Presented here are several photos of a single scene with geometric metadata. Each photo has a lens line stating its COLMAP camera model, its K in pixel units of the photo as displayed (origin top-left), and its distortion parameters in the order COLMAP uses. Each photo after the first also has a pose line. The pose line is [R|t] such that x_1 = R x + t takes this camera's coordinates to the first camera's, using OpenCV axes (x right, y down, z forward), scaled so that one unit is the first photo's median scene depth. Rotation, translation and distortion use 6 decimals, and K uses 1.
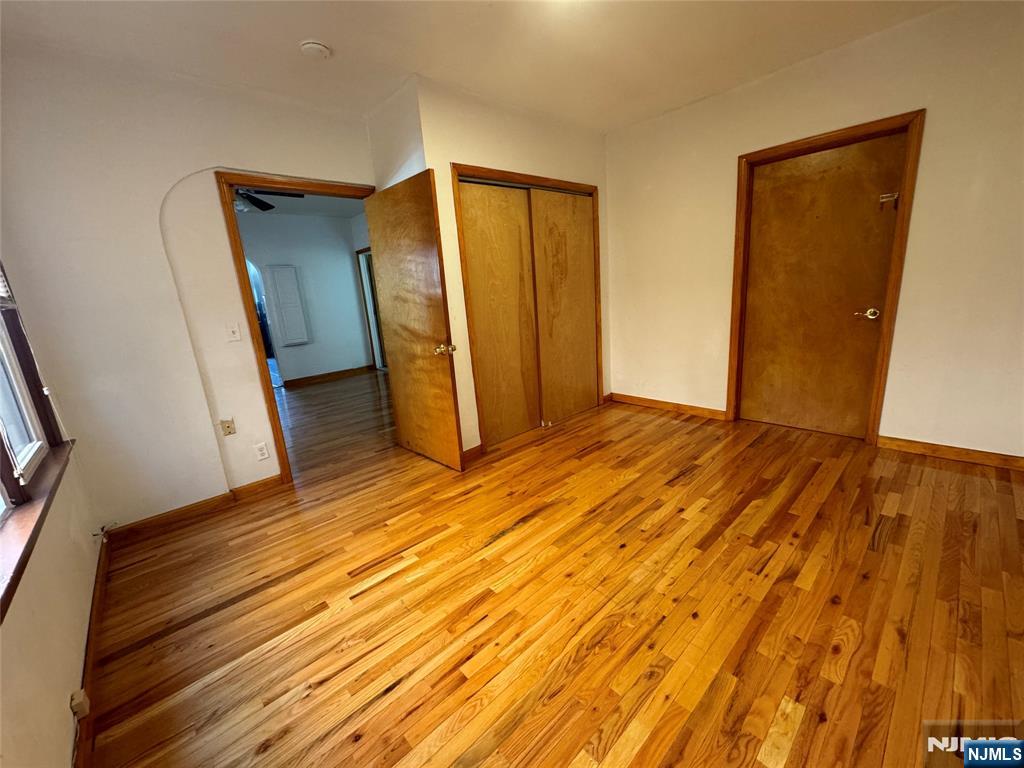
lens RADIAL K [[411.2, 0, 509.9], [0, 411.2, 386.0], [0, 0, 1]] dist [0.000370, 0.000665]
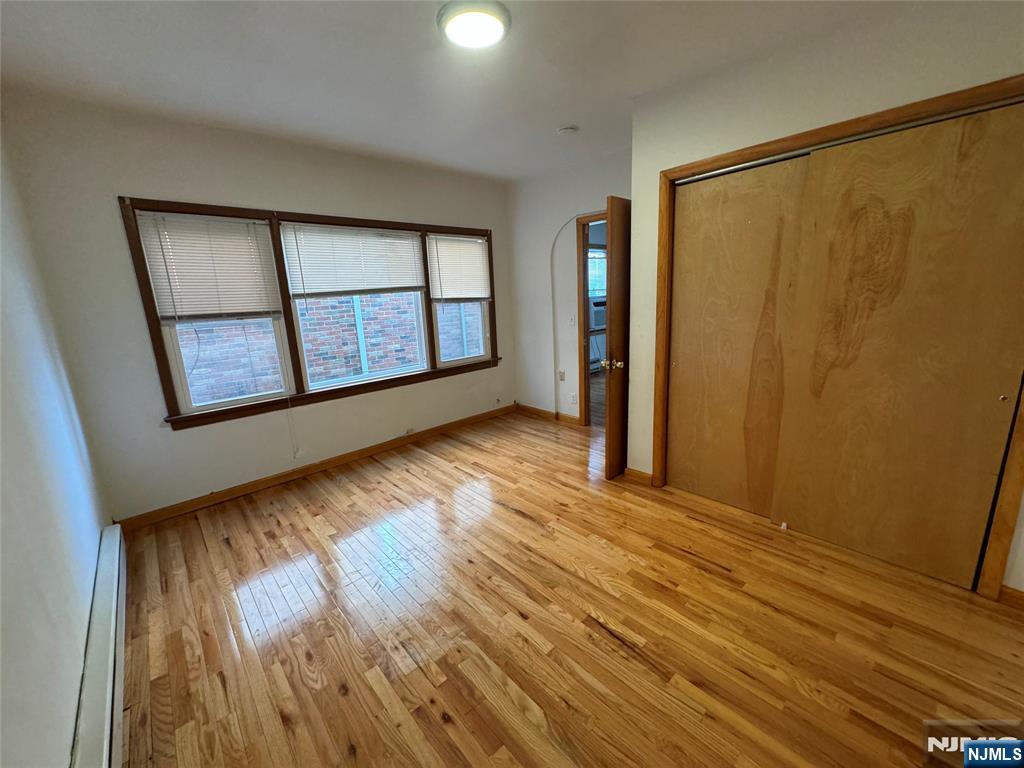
lens RADIAL K [[411.2, 0, 508.6], [0, 411.2, 382.4], [0, 0, 1]] dist [0.000370, 0.000665]
pose [[-0.008065, 0.286200, -0.958136, 1.022718], [-0.186487, 0.940927, 0.282629, -0.342471], [0.982424, 0.180959, 0.045784, 0.817501]]
